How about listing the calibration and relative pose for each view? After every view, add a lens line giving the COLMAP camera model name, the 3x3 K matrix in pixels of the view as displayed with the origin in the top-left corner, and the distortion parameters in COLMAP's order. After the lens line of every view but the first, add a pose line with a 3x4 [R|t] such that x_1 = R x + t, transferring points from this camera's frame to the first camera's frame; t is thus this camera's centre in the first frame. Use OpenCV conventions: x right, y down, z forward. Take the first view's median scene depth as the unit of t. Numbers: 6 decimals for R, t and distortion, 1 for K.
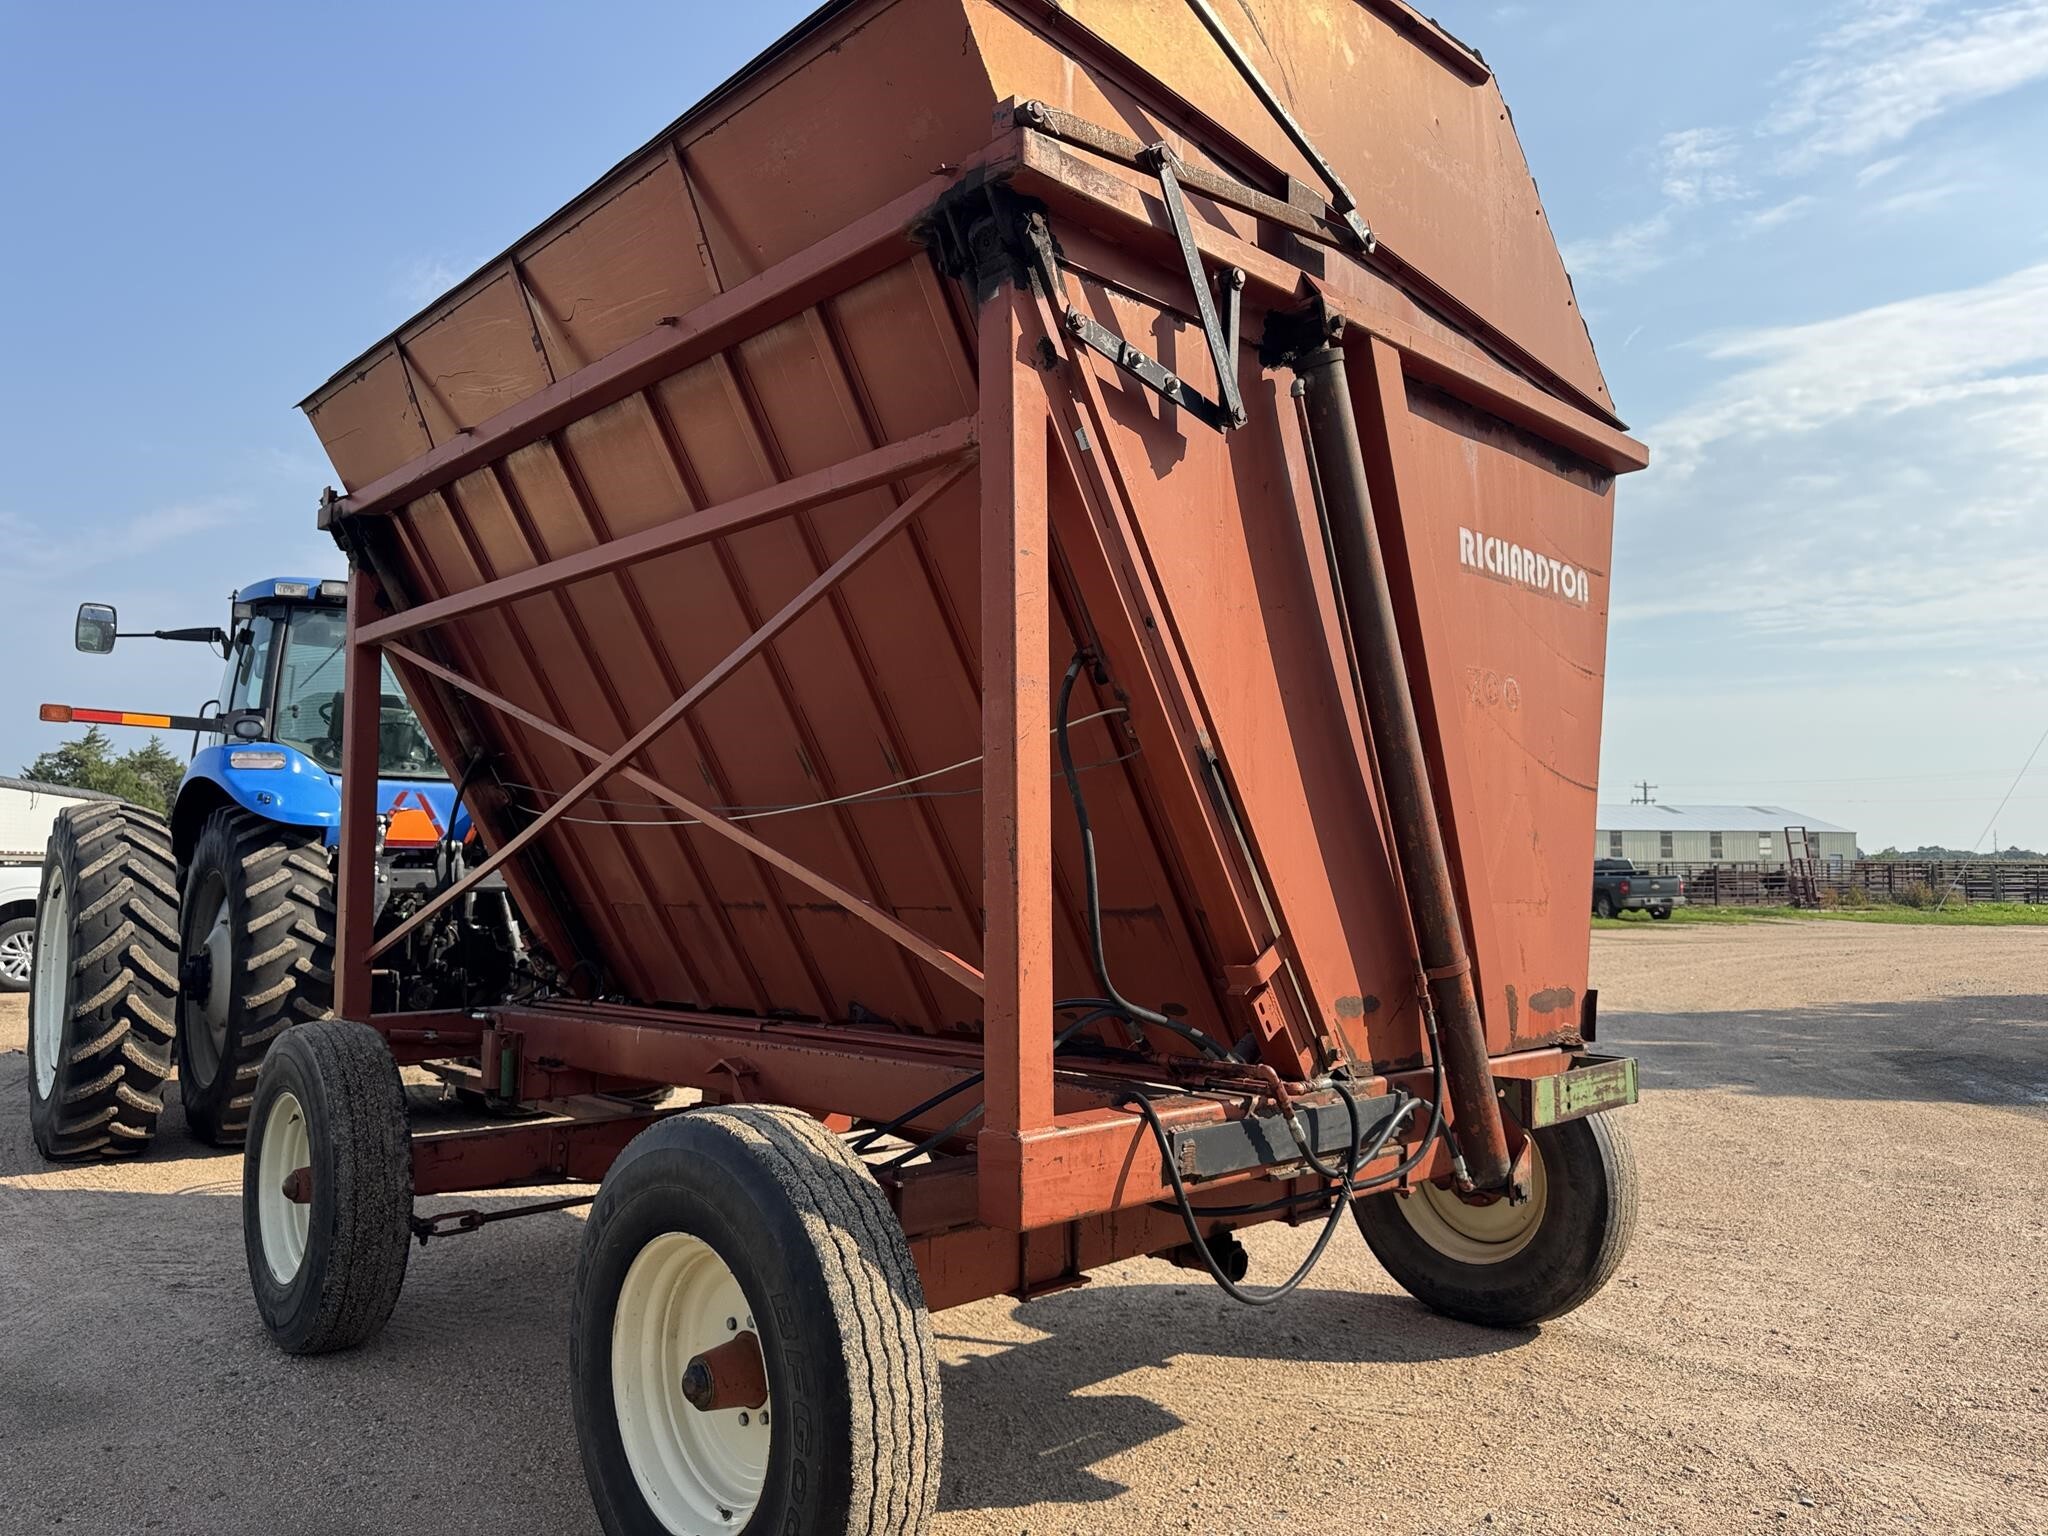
lens RADIAL K [[1455.8, 0, 1034.2], [0, 1455.8, 754.5], [0, 0, 1]] dist [0.046757, -0.047718]
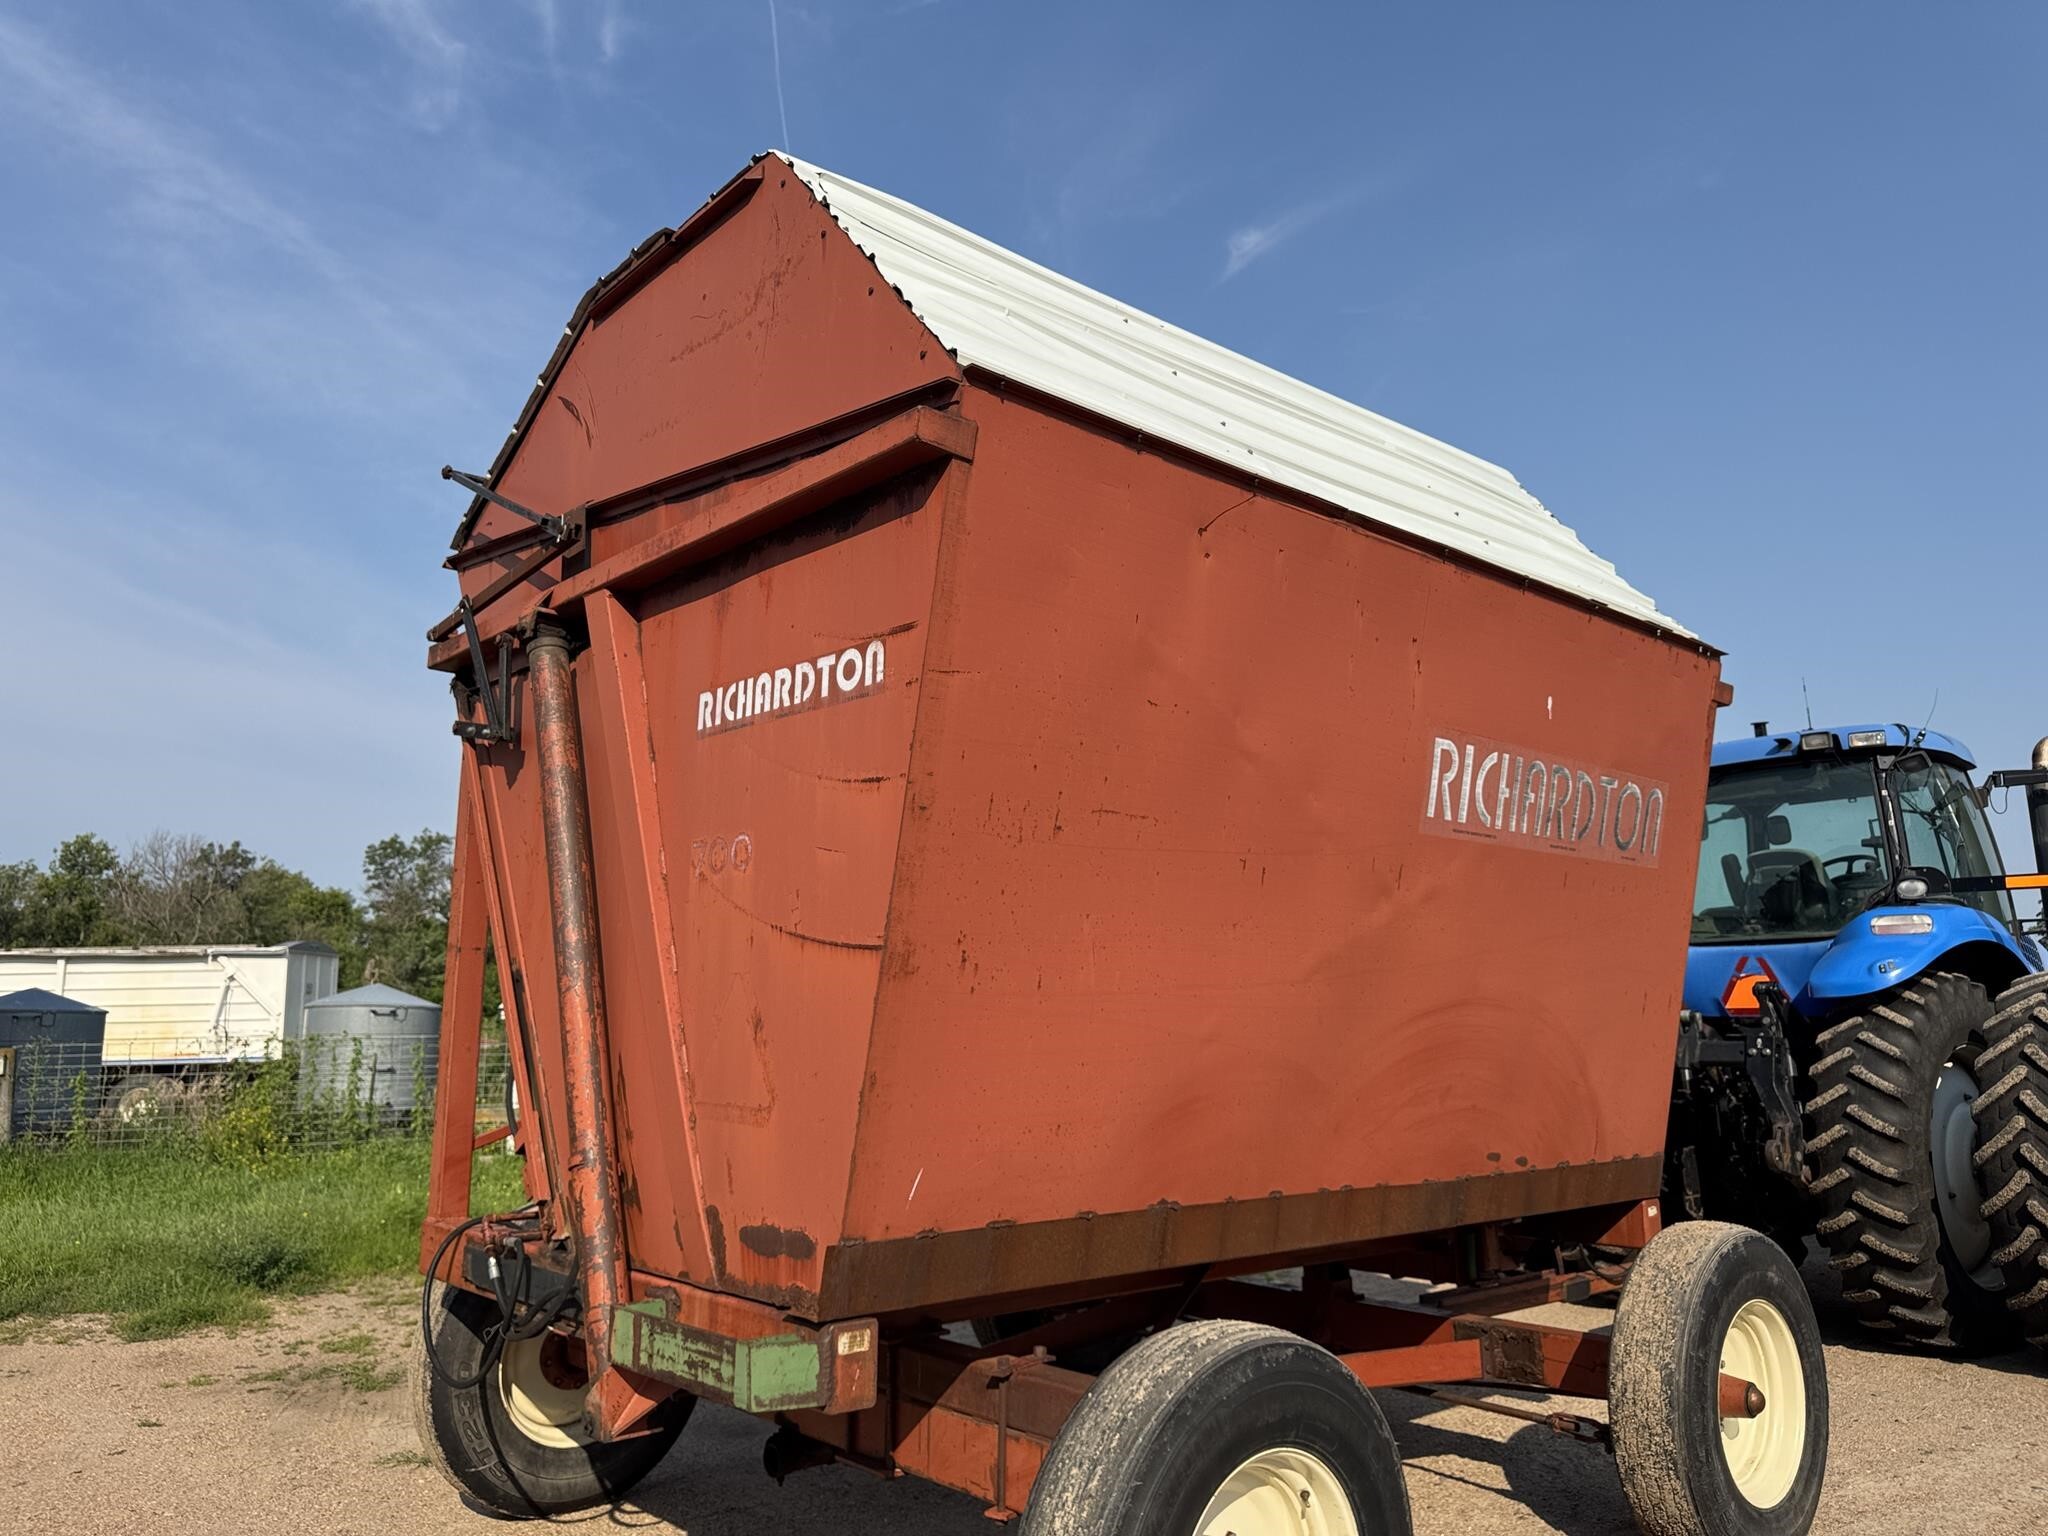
lens RADIAL K [[1455.8, 0, 1025.6], [0, 1455.8, 750.7], [0, 0, 1]] dist [0.046757, -0.047718]
pose [[-0.041510, -0.187221, -0.981440, 1.163031], [0.086088, 0.977964, -0.190199, 0.074953], [0.995422, -0.092386, -0.024478, 1.191018]]
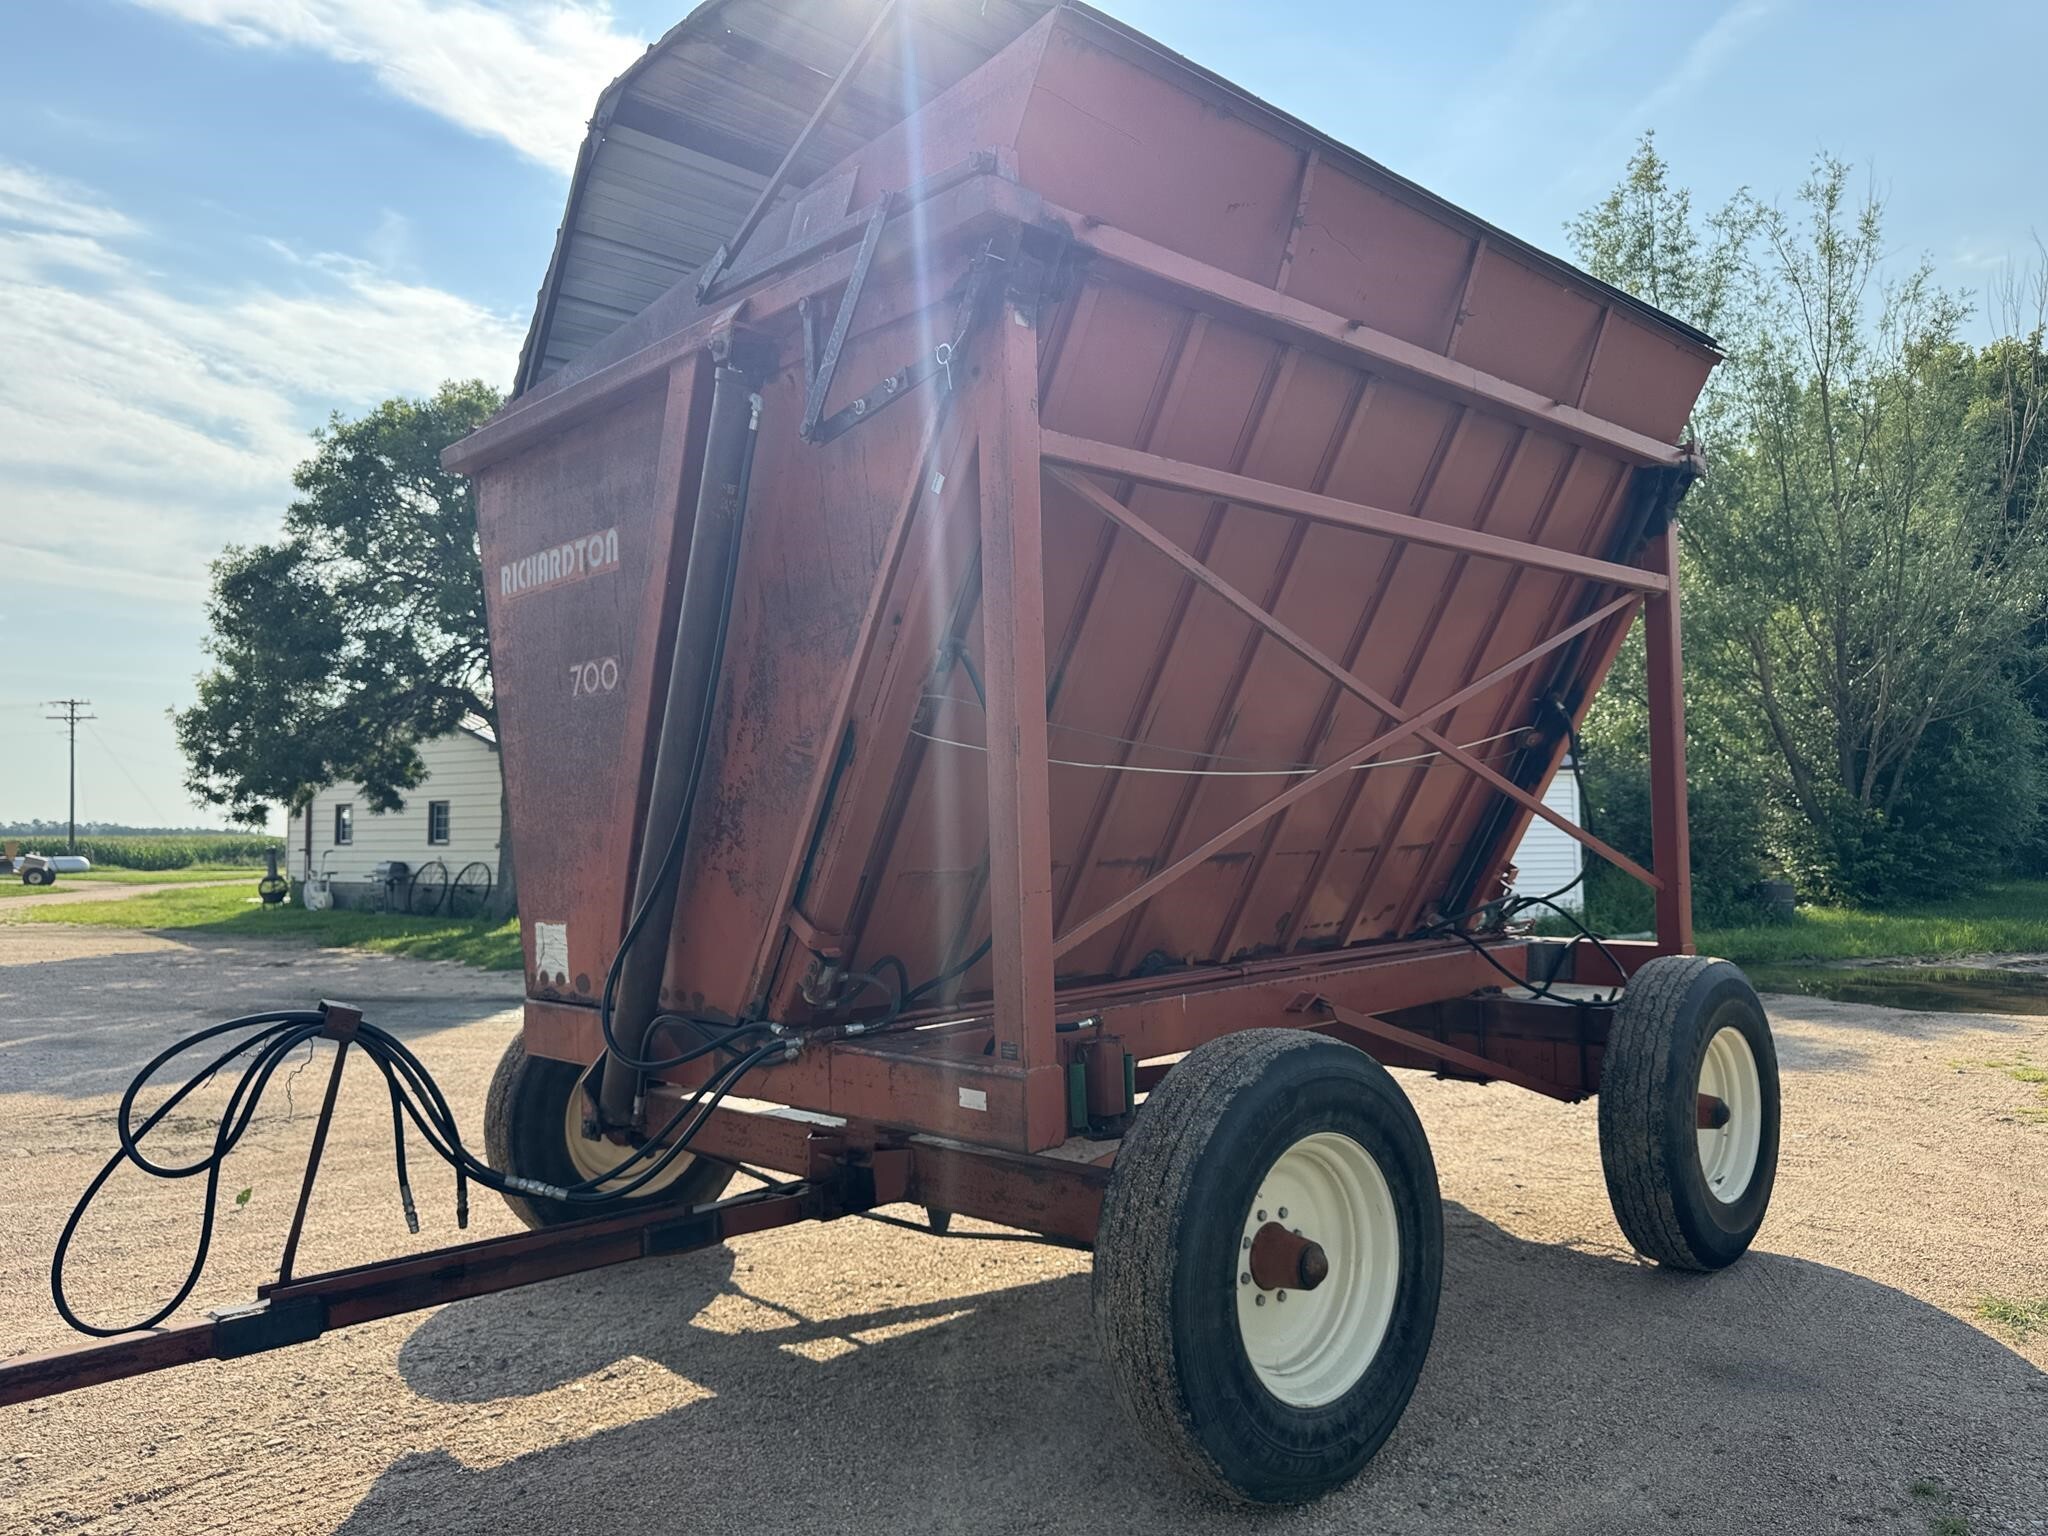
lens RADIAL K [[1455.8, 0, 1039.5], [0, 1455.8, 750.5], [0, 0, 1]] dist [0.046757, -0.047718]
pose [[-0.036356, 0.052583, 0.997955, -1.414279], [-0.061383, 0.996612, -0.054748, 0.107025], [-0.997452, -0.063248, -0.033005, 1.328973]]
